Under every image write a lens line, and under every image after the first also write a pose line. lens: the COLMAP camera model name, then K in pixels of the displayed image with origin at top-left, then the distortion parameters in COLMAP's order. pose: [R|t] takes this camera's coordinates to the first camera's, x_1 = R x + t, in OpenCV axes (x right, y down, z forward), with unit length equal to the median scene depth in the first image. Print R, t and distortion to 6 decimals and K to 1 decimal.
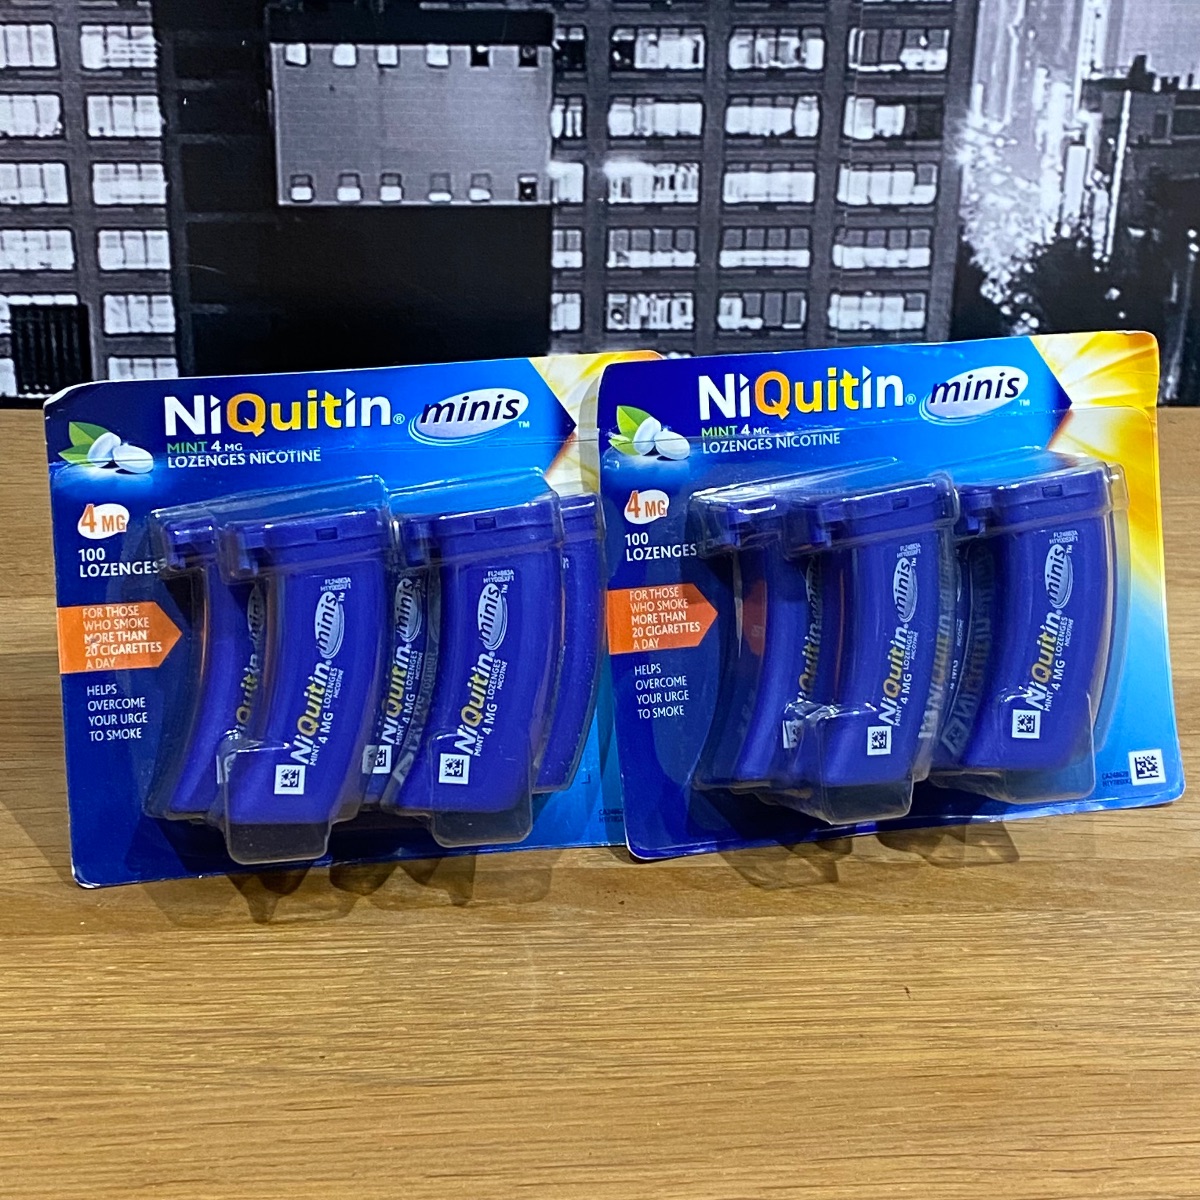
lens RADIAL K [[2339.3, 0, 566.9], [0, 2339.3, 593.4], [0, 0, 1]] dist [0.204997, -0.549967]
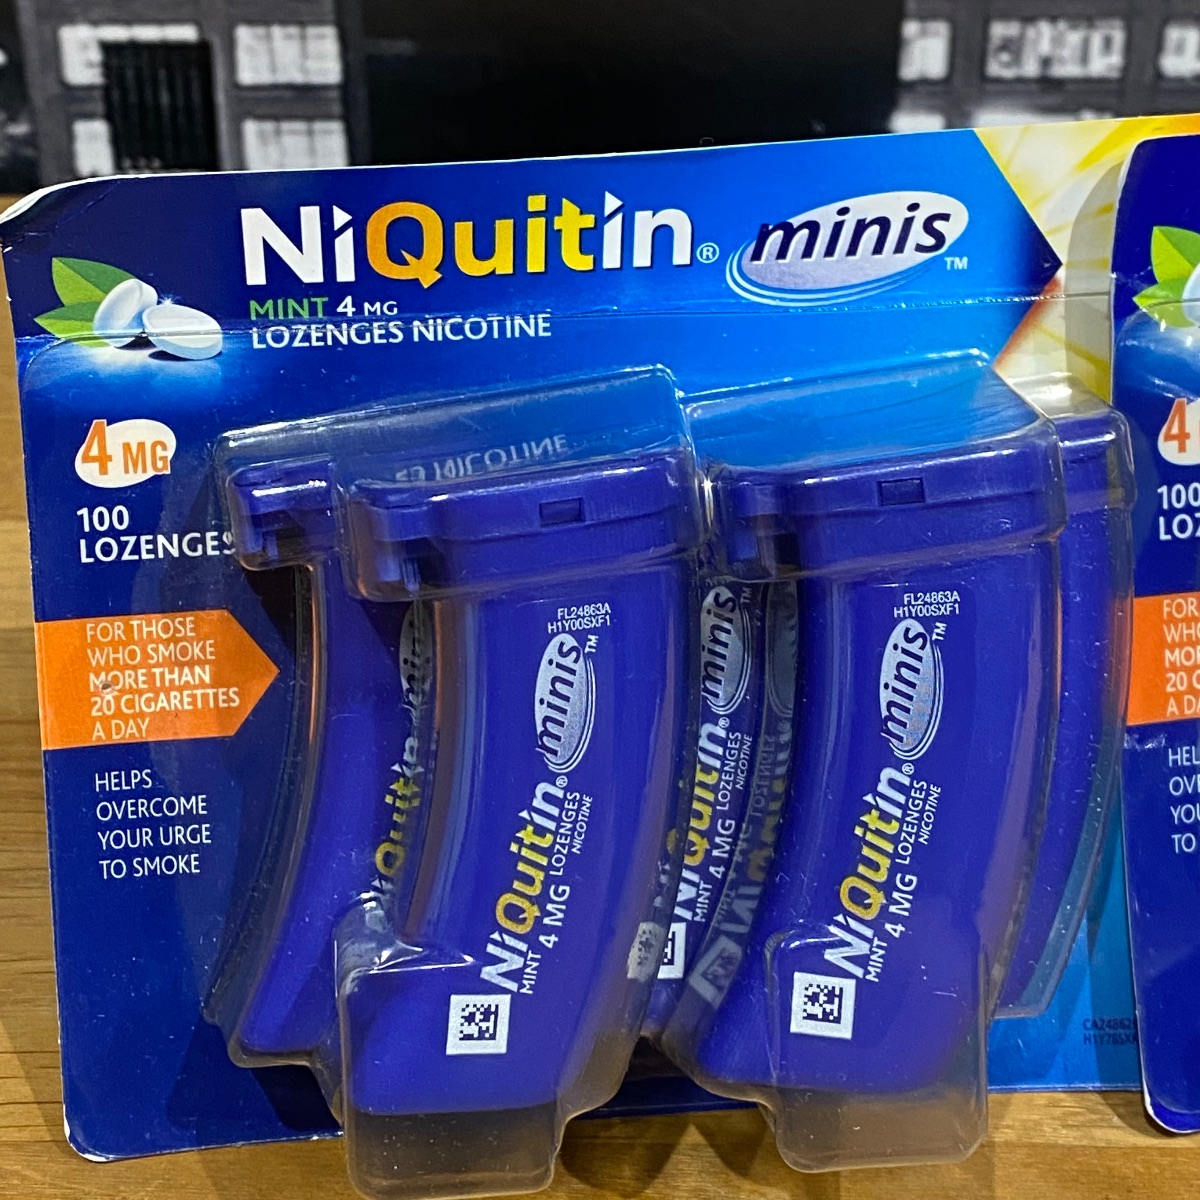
lens RADIAL K [[2390.5, 0, 581.8], [0, 2390.5, 533.1], [0, 0, 1]] dist [0.251442, -0.844434]
pose [[0.995702, 0.020059, -0.090417, -0.051287], [-0.013578, 0.997332, 0.071728, -0.051574], [0.091615, -0.070192, 0.993318, 0.488767]]
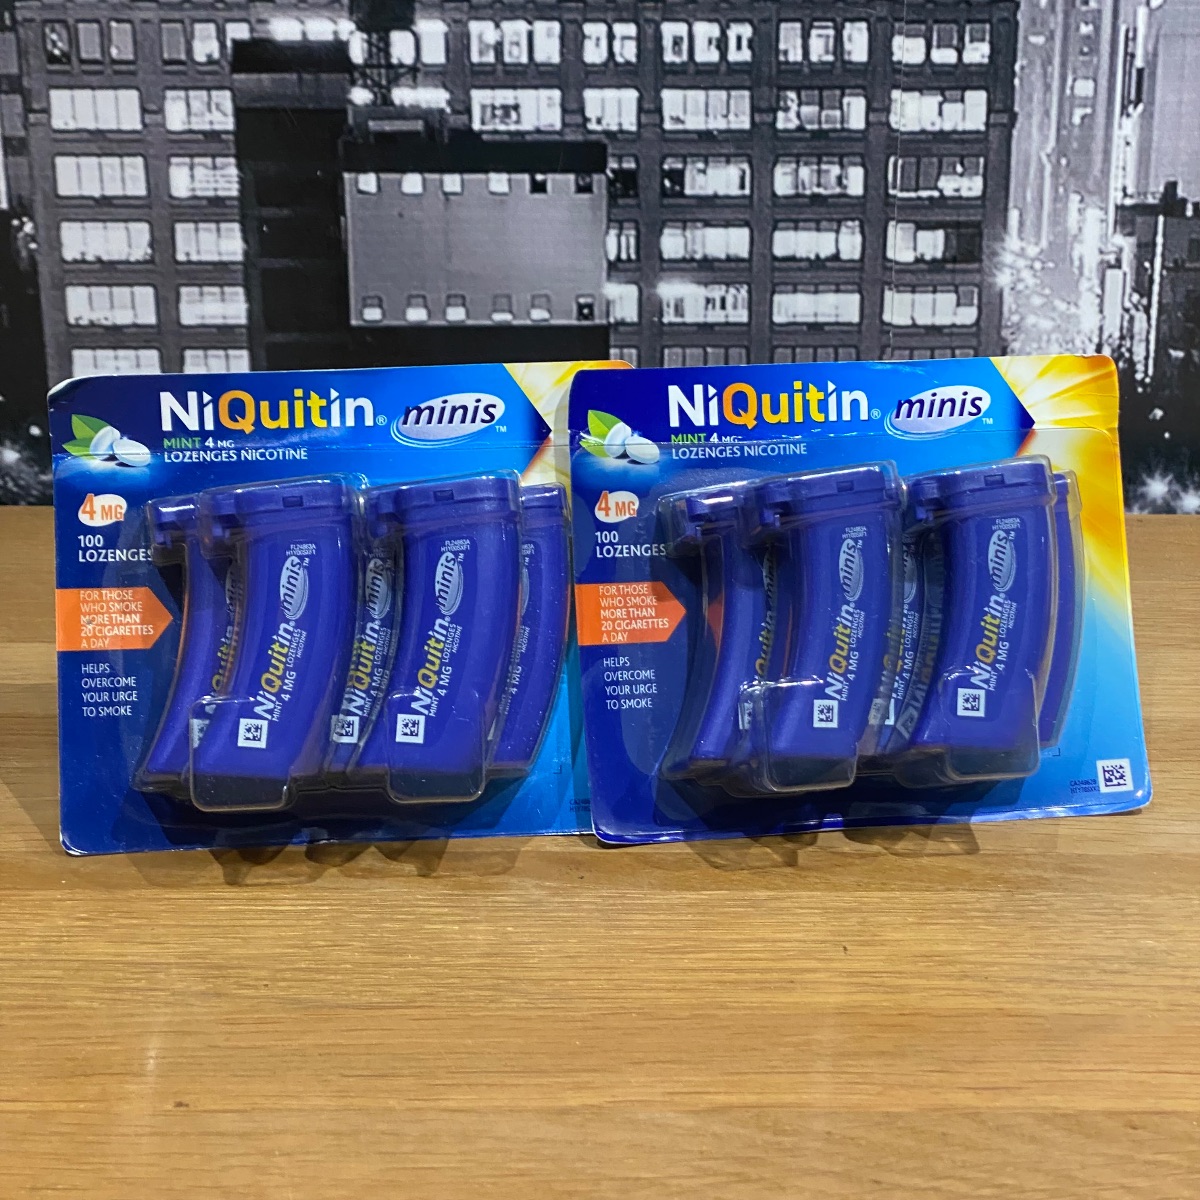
lens RADIAL K [[2341.2, 0, 600.0], [0, 2341.2, 600.0], [0, 0, 1]] dist [0.045227, 0.621913]
pose [[0.996968, 0.003492, -0.077740, 0.110816], [-0.013596, 0.991444, -0.129824, 0.144055], [0.076622, 0.130488, 0.988485, -0.032262]]
